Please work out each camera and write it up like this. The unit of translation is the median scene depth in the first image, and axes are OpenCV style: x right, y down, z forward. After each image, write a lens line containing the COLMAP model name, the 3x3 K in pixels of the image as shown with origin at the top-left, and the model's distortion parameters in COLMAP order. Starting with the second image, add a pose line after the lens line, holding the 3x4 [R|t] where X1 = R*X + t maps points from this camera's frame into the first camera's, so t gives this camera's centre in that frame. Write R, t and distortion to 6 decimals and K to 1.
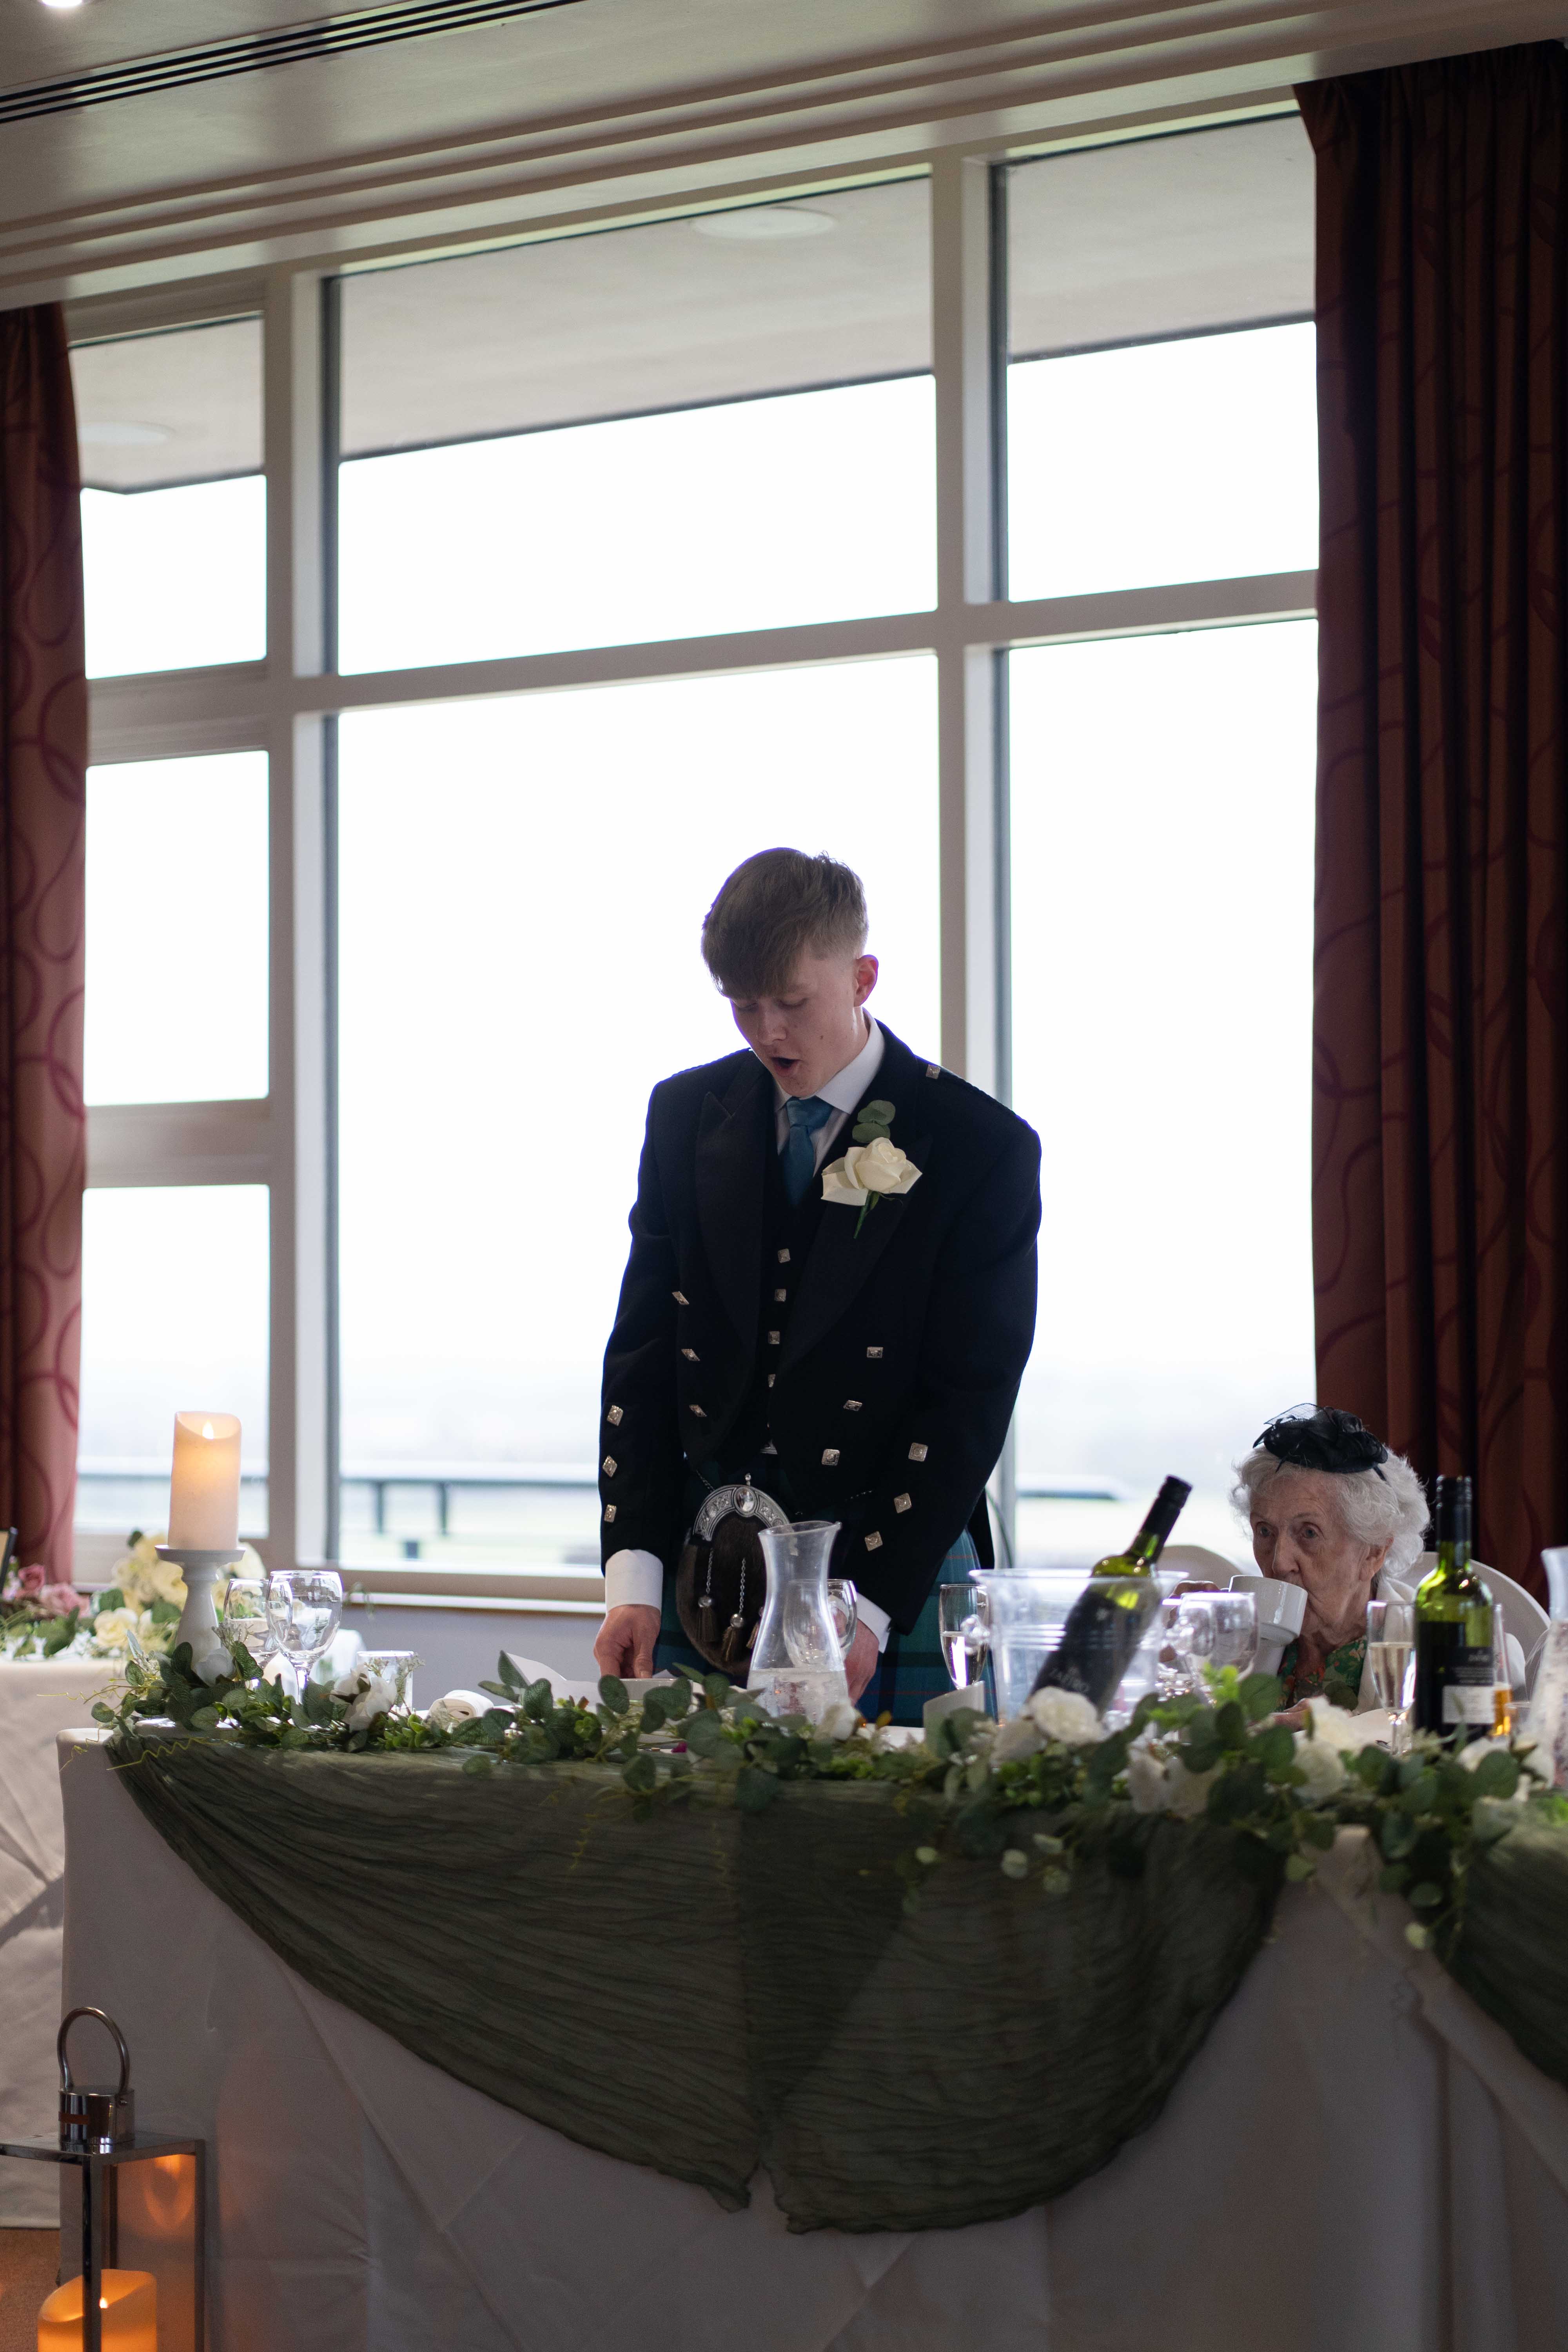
lens RADIAL K [[5586.8, 0, 783.8], [0, 5586.8, 1177.4], [0, 0, 1]] dist [0.140285, -2.632878]
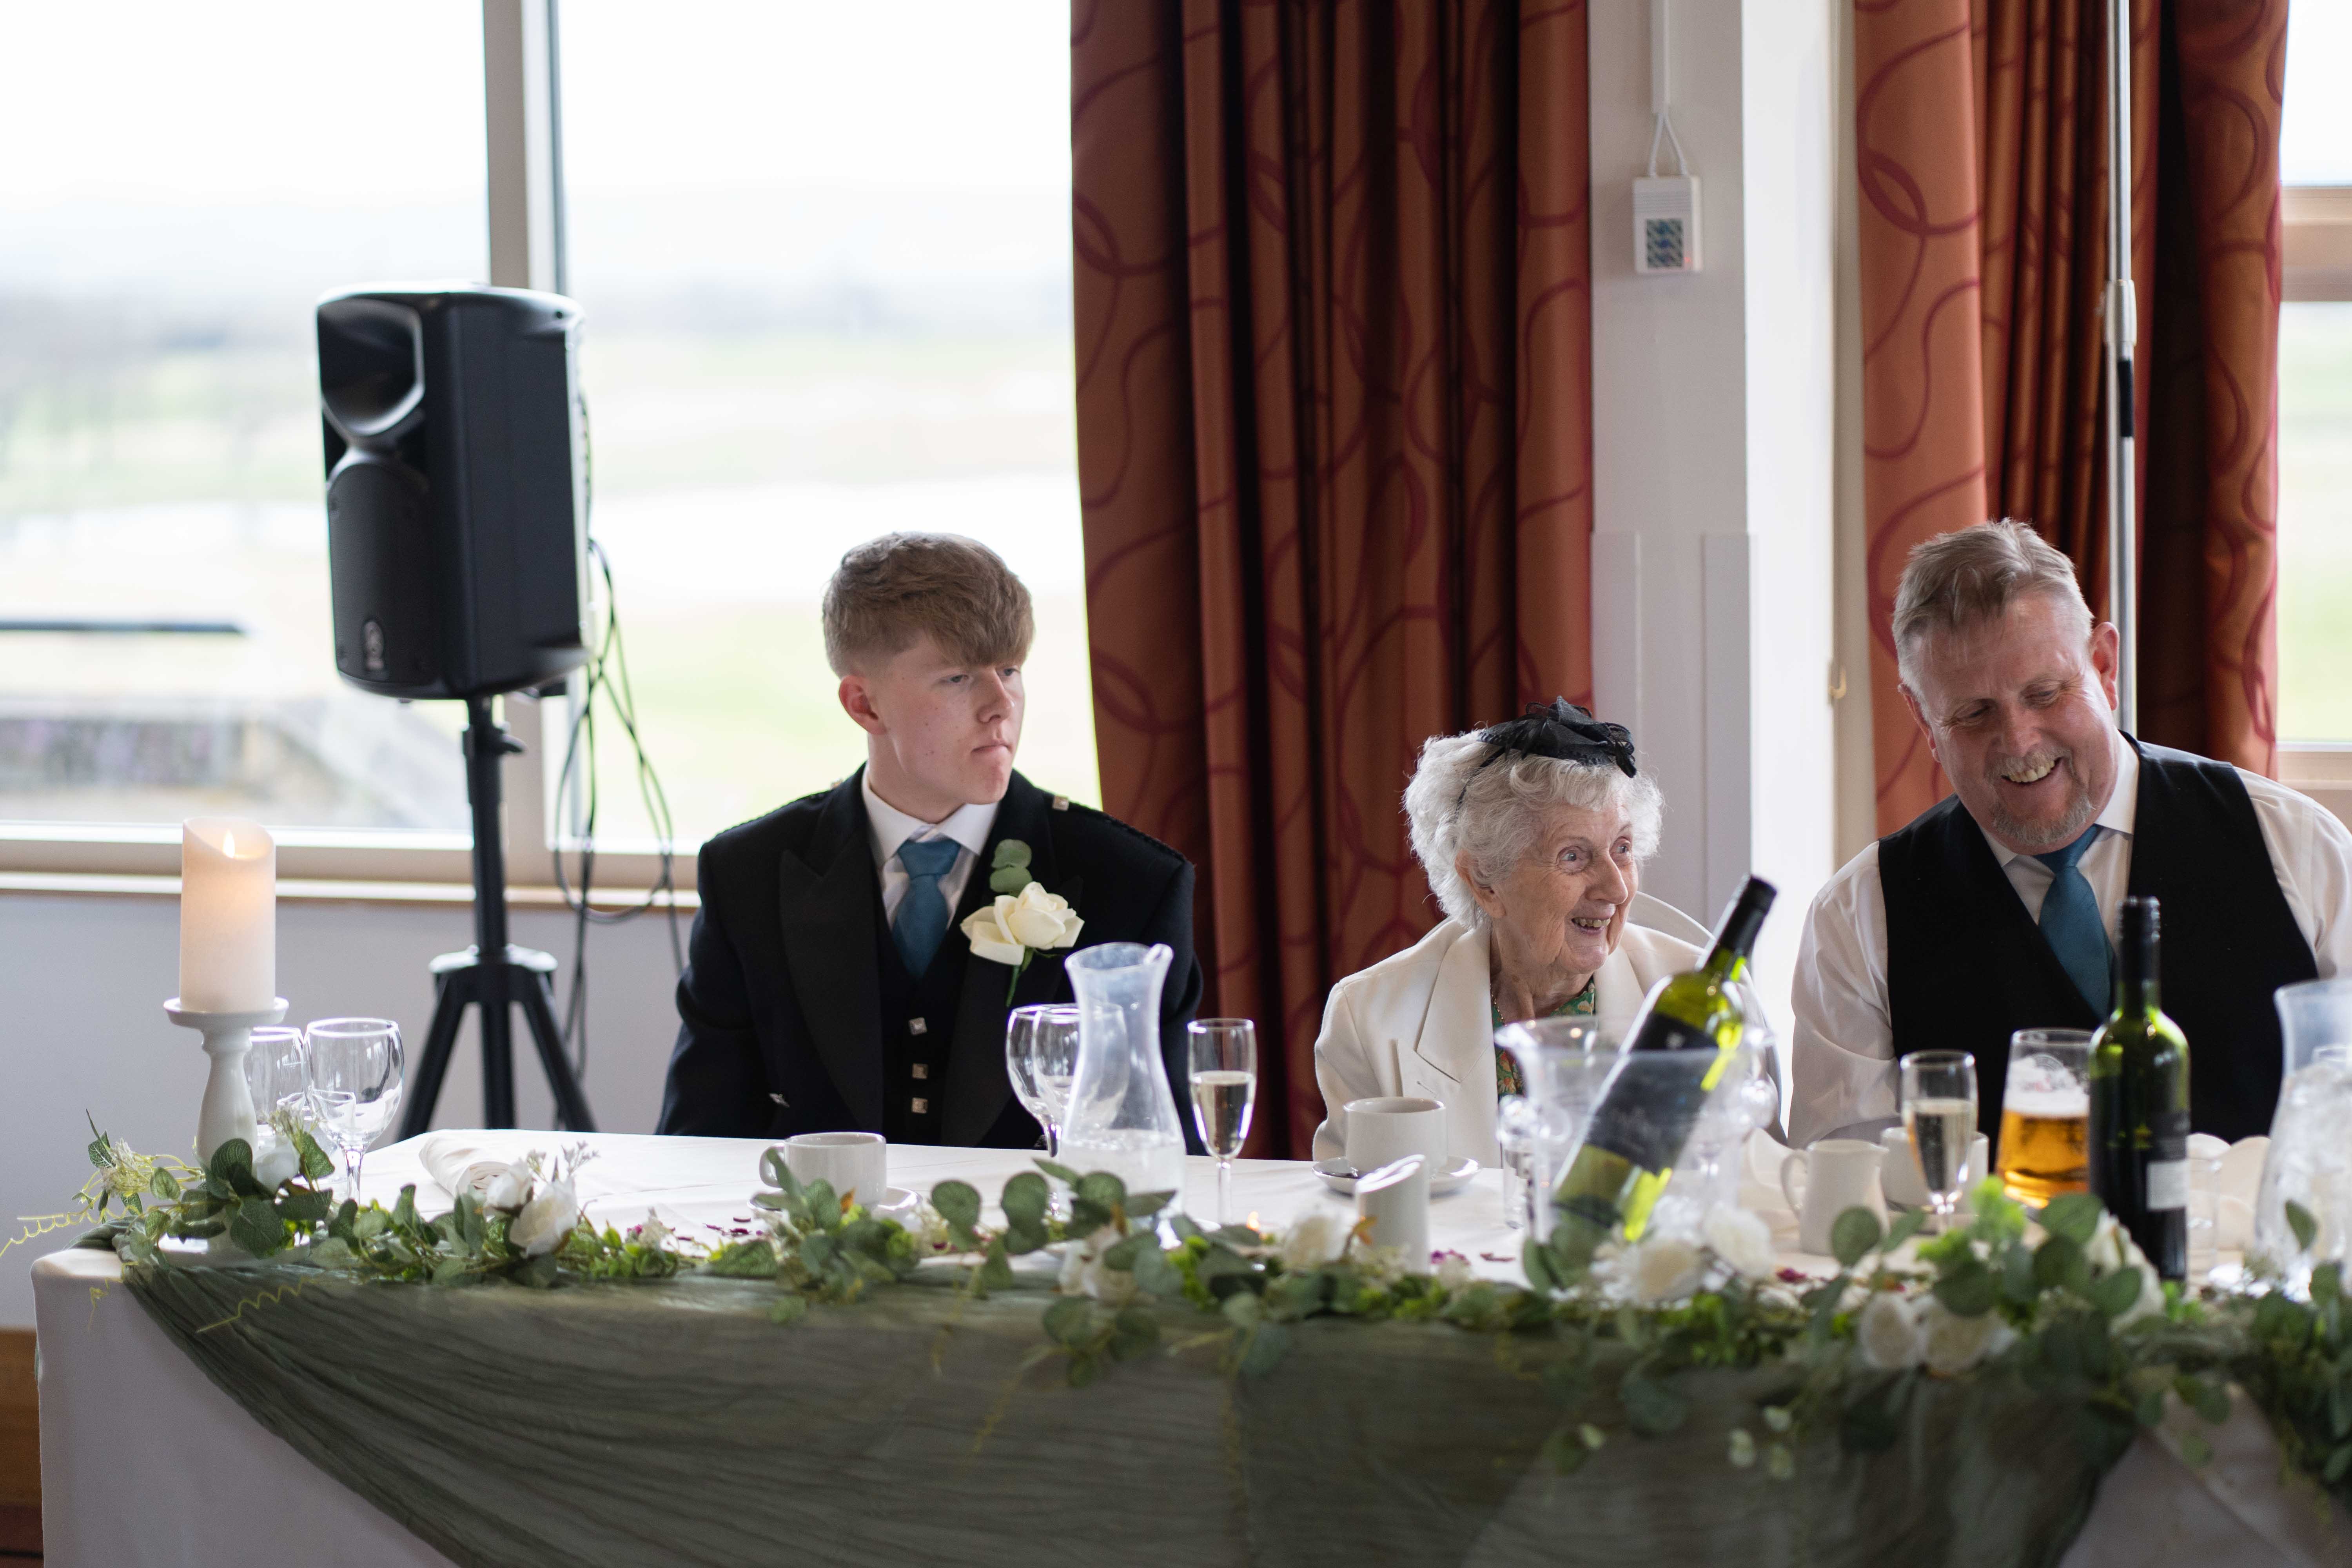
lens RADIAL K [[5580.1, 0, 1181.9], [0, 5580.1, 765.8], [0, 0, 1]] dist [0.151989, -2.833146]
pose [[0.920752, -0.051251, 0.386768, -0.287302], [0.002700, 0.992148, 0.125043, -0.060348], [-0.390140, -0.114089, 0.913660, 0.294724]]
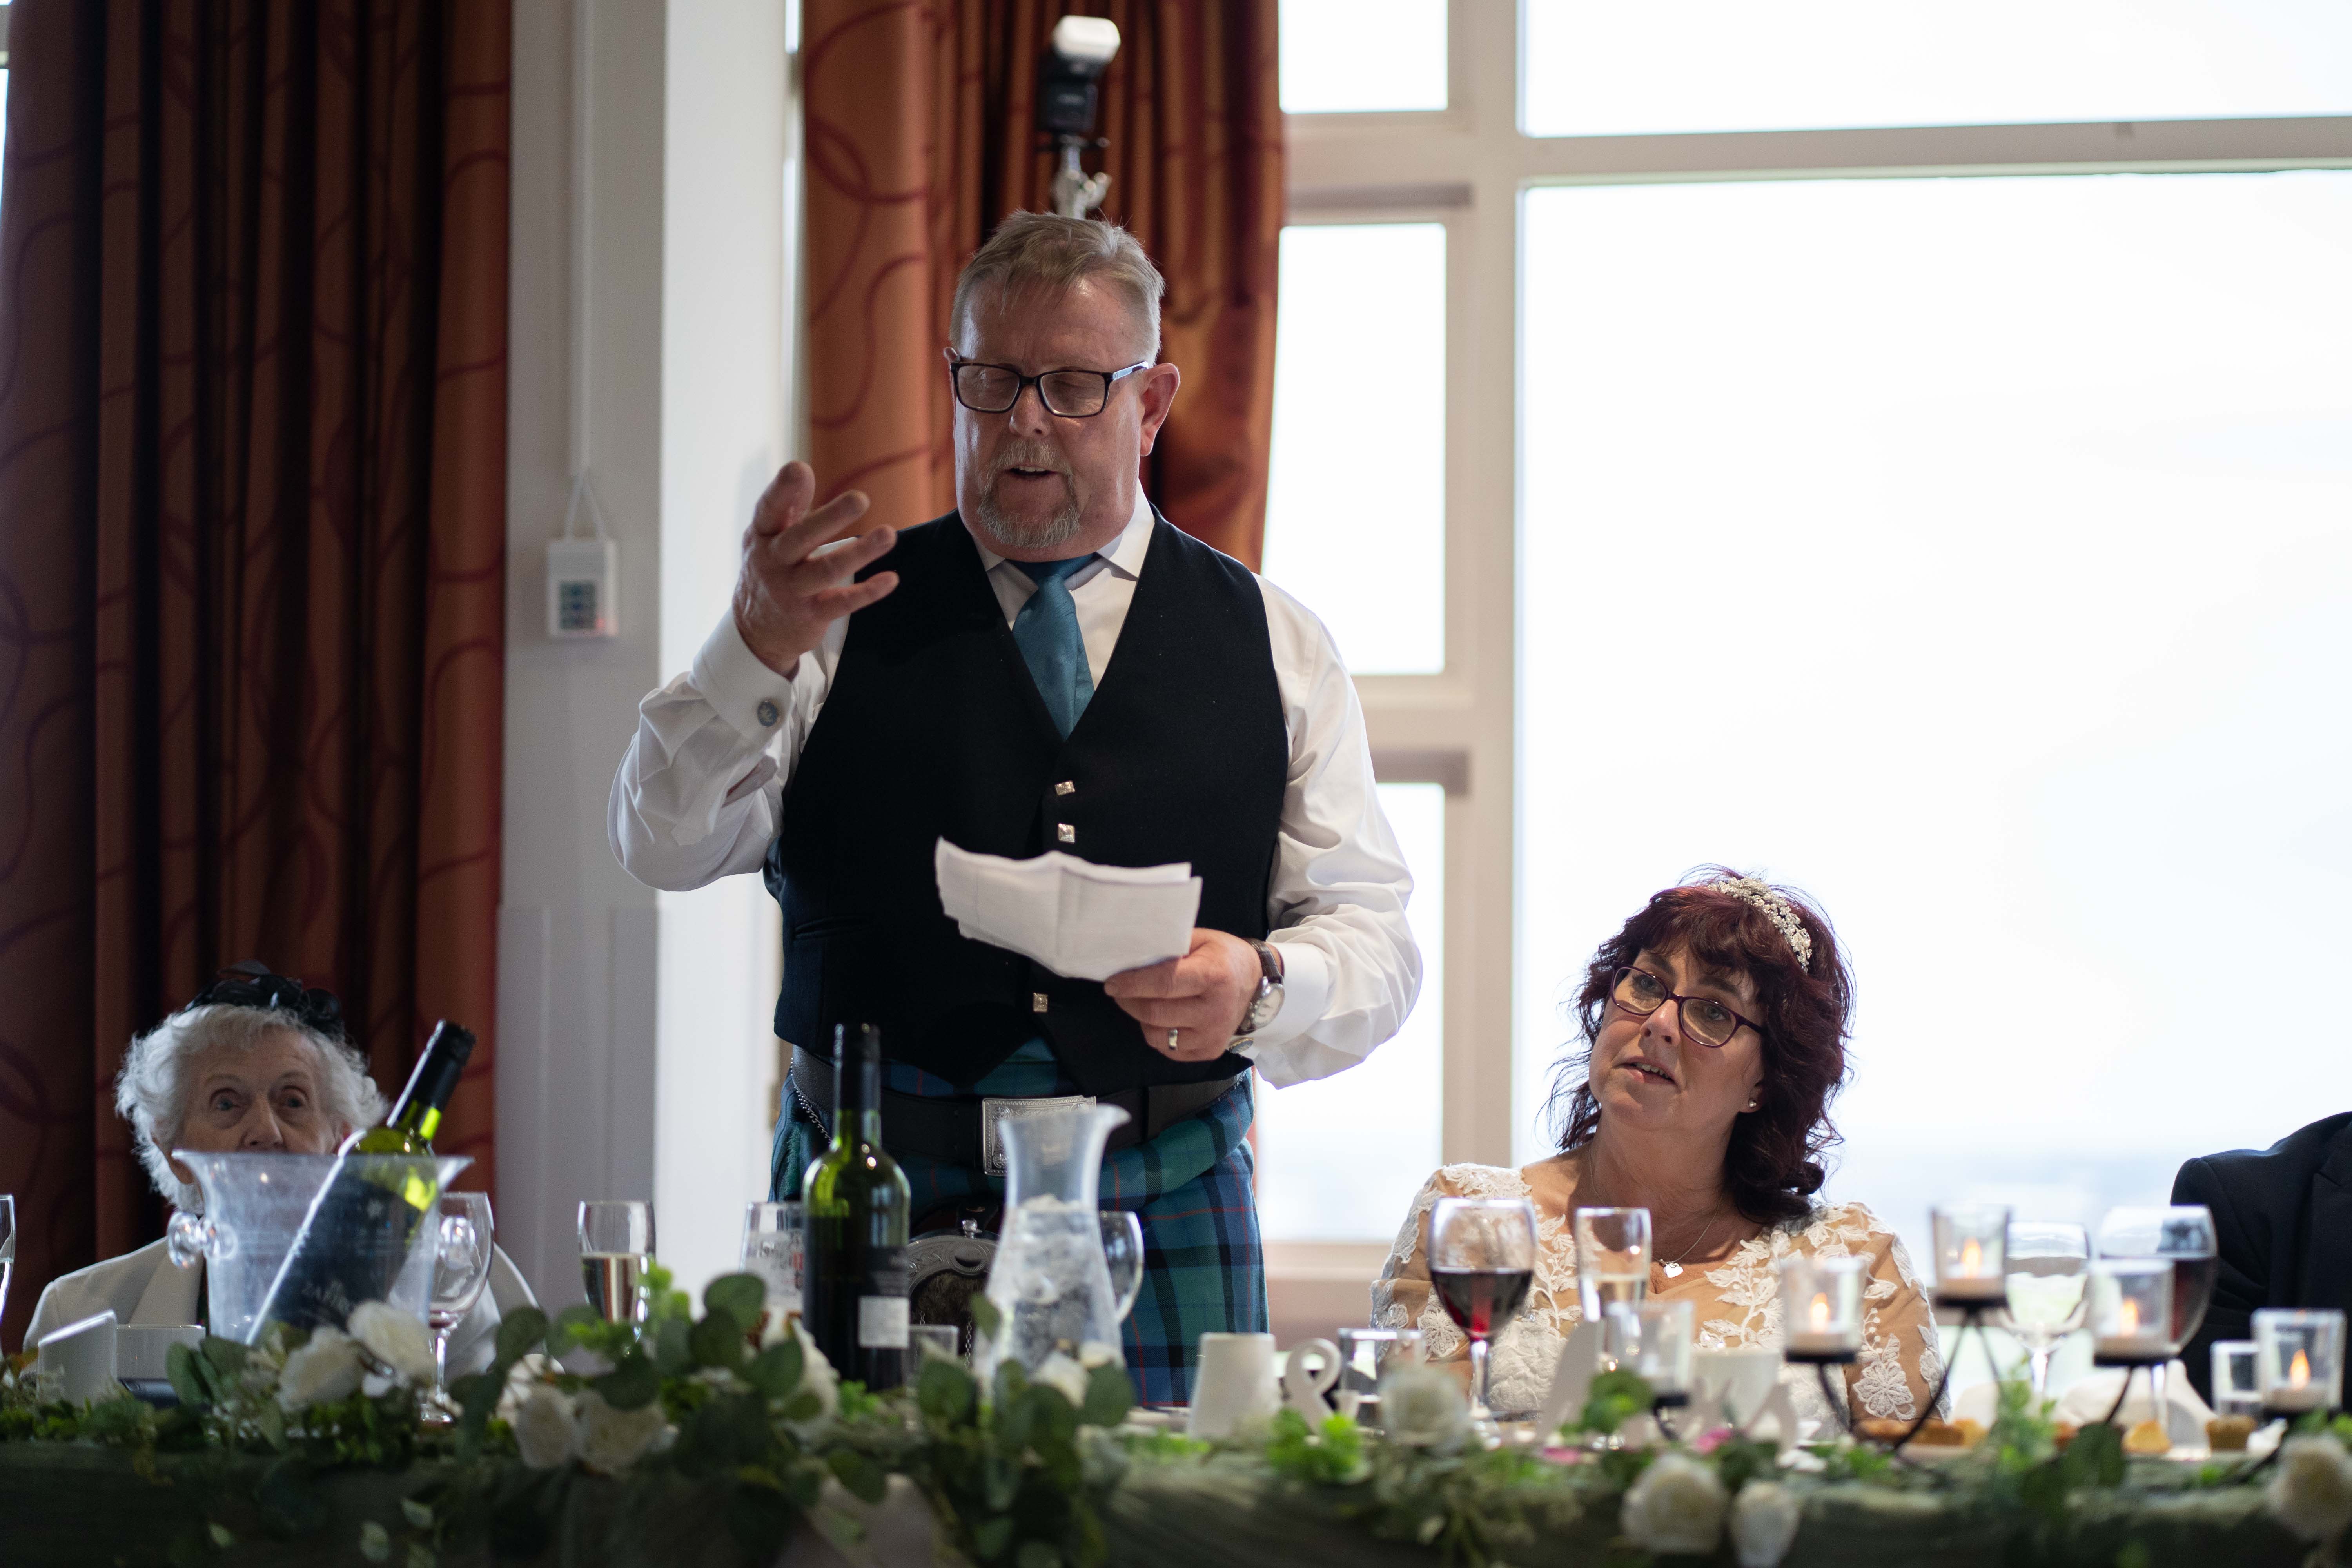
lens RADIAL K [[5580.1, 0, 1181.9], [0, 5580.1, 765.8], [0, 0, 1]] dist [0.151989, -2.833146]
pose [[0.868435, 0.044863, 0.493769, -0.200996], [-0.025584, 0.998626, -0.045737, 0.047234], [-0.495142, 0.027087, 0.868390, 0.285937]]
